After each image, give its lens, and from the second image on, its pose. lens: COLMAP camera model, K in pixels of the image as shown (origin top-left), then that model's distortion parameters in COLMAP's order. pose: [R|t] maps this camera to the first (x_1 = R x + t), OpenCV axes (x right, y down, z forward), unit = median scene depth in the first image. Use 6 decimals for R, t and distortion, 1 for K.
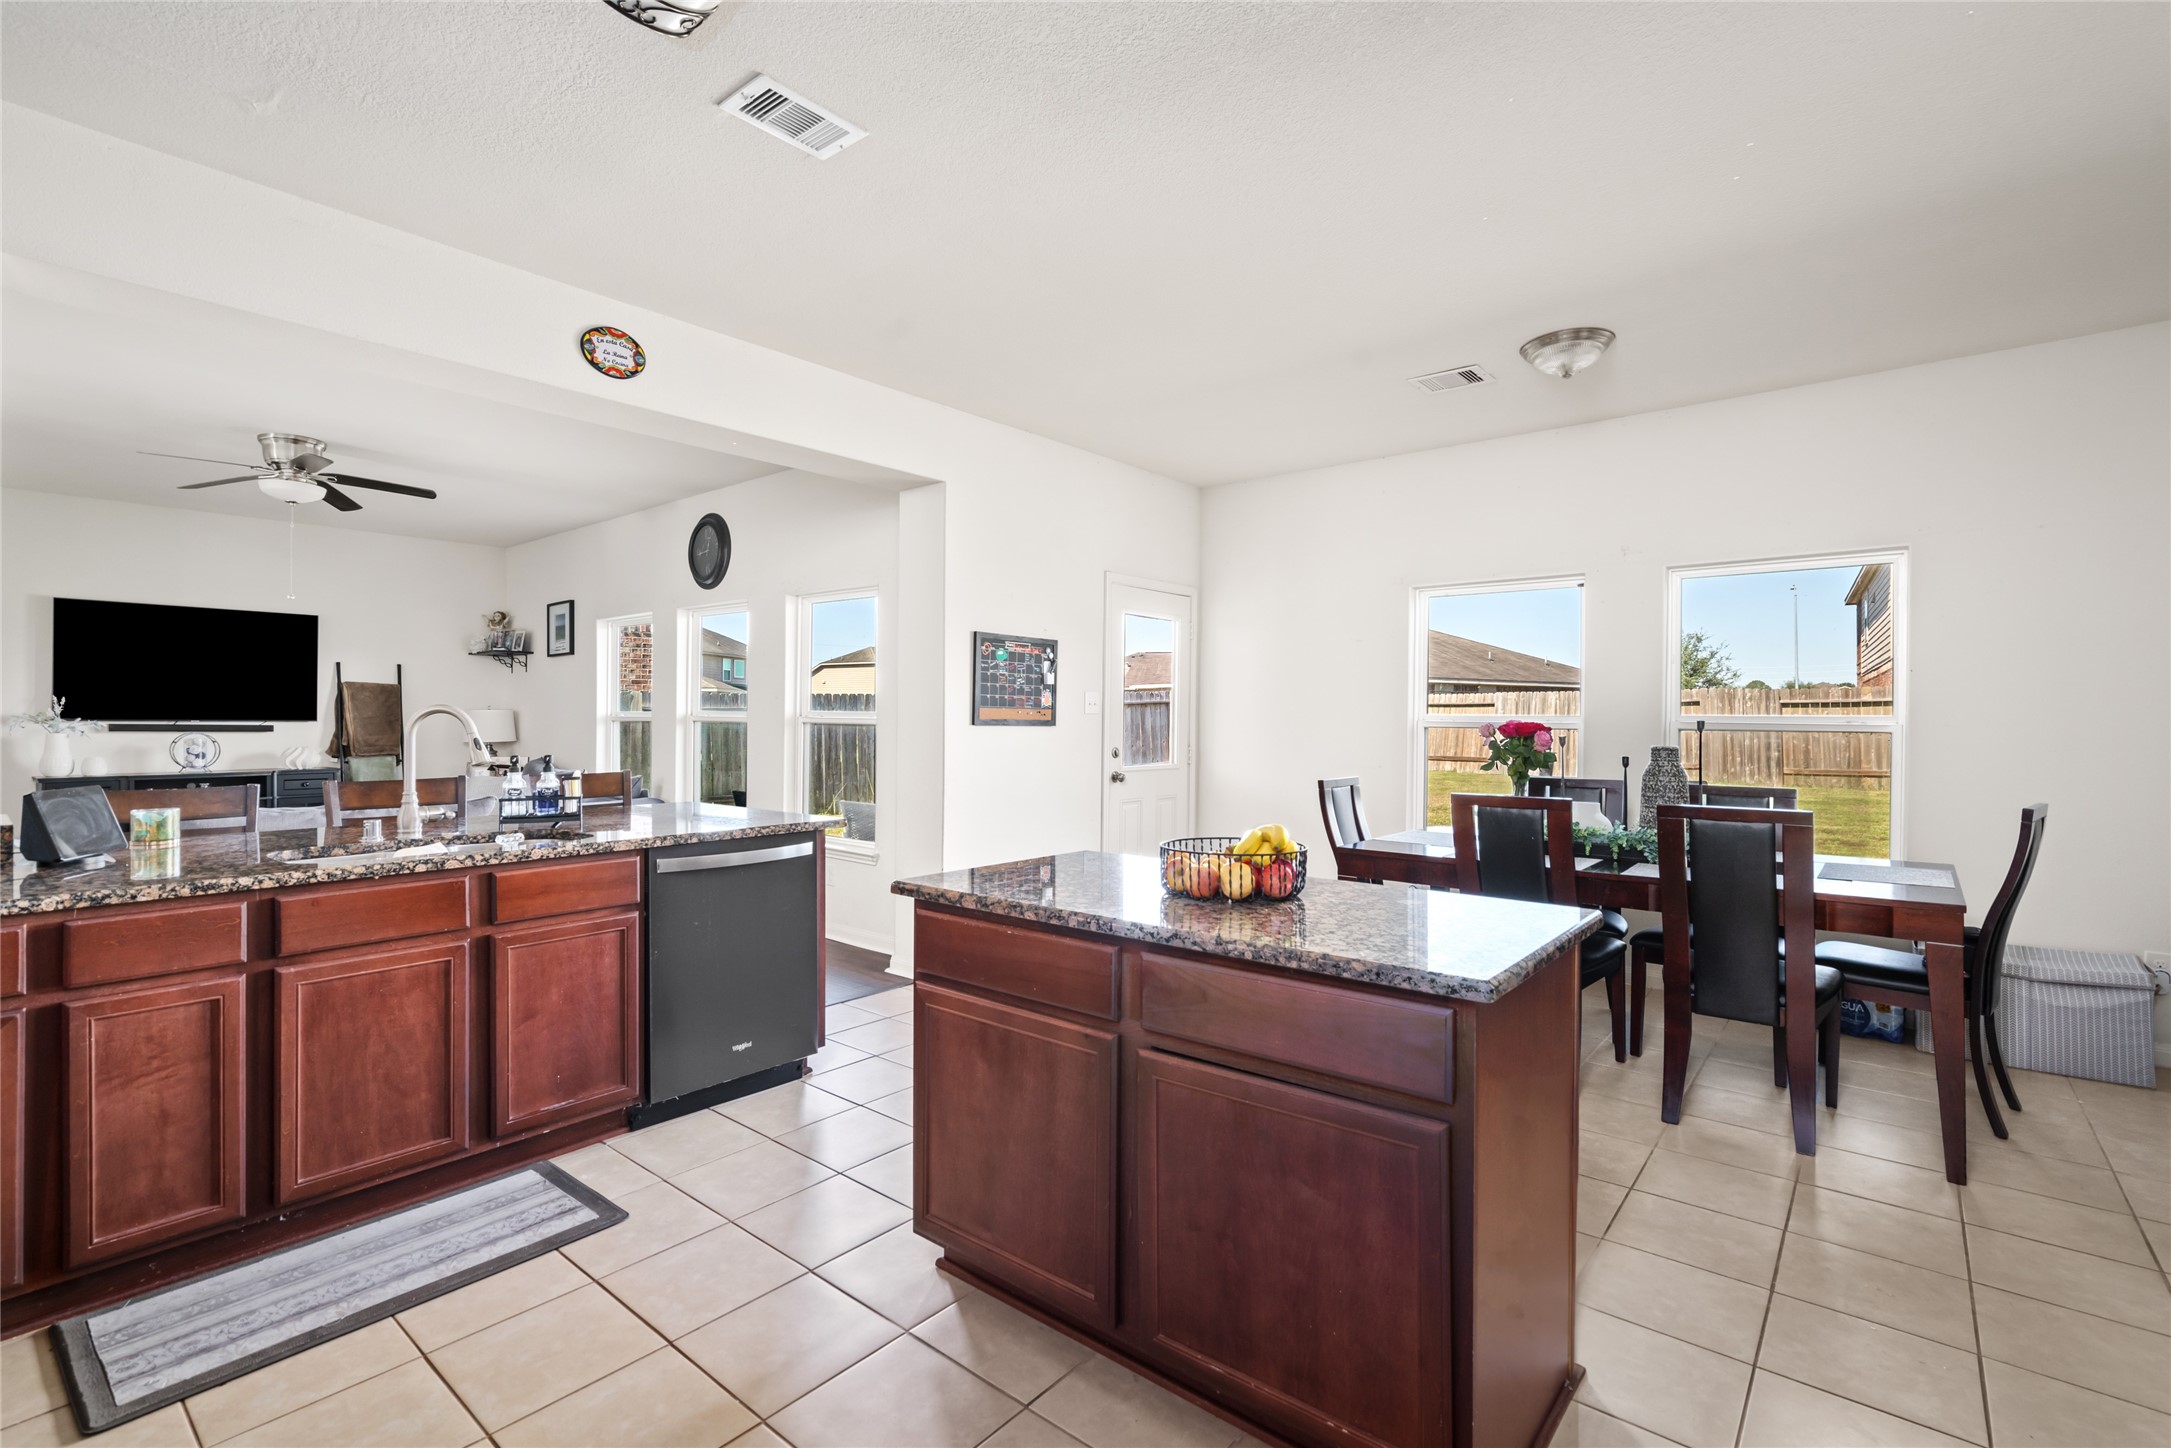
lens RADIAL K [[991.2, 0, 1084.5], [0, 991.2, 713.3], [0, 0, 1]] dist [-0.003205, -0.000117]
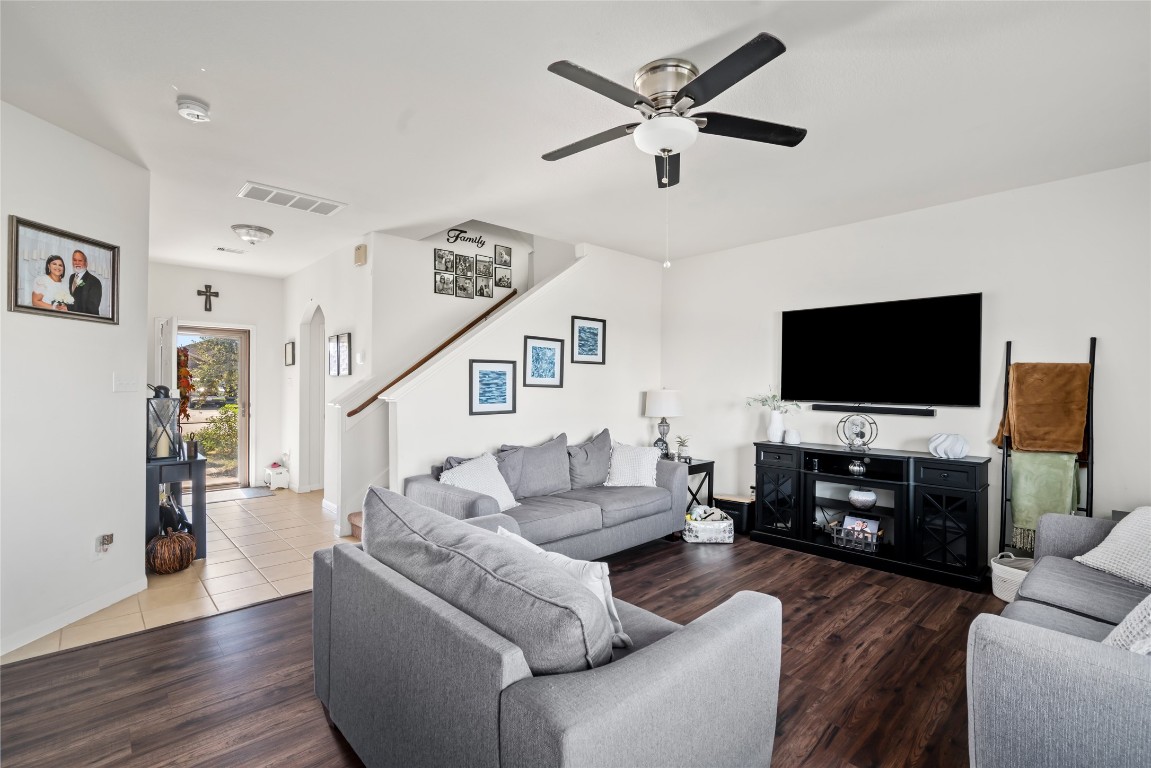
lens RADIAL K [[525.5, 0, 570.4], [0, 525.5, 389.5], [0, 0, 1]] dist [-0.003205, -0.000117]
pose [[-0.138501, 0.002056, -0.990360, -0.241515], [-0.010317, 0.999941, 0.003519, -0.006587], [0.990309, 0.010705, -0.138471, 0.699615]]
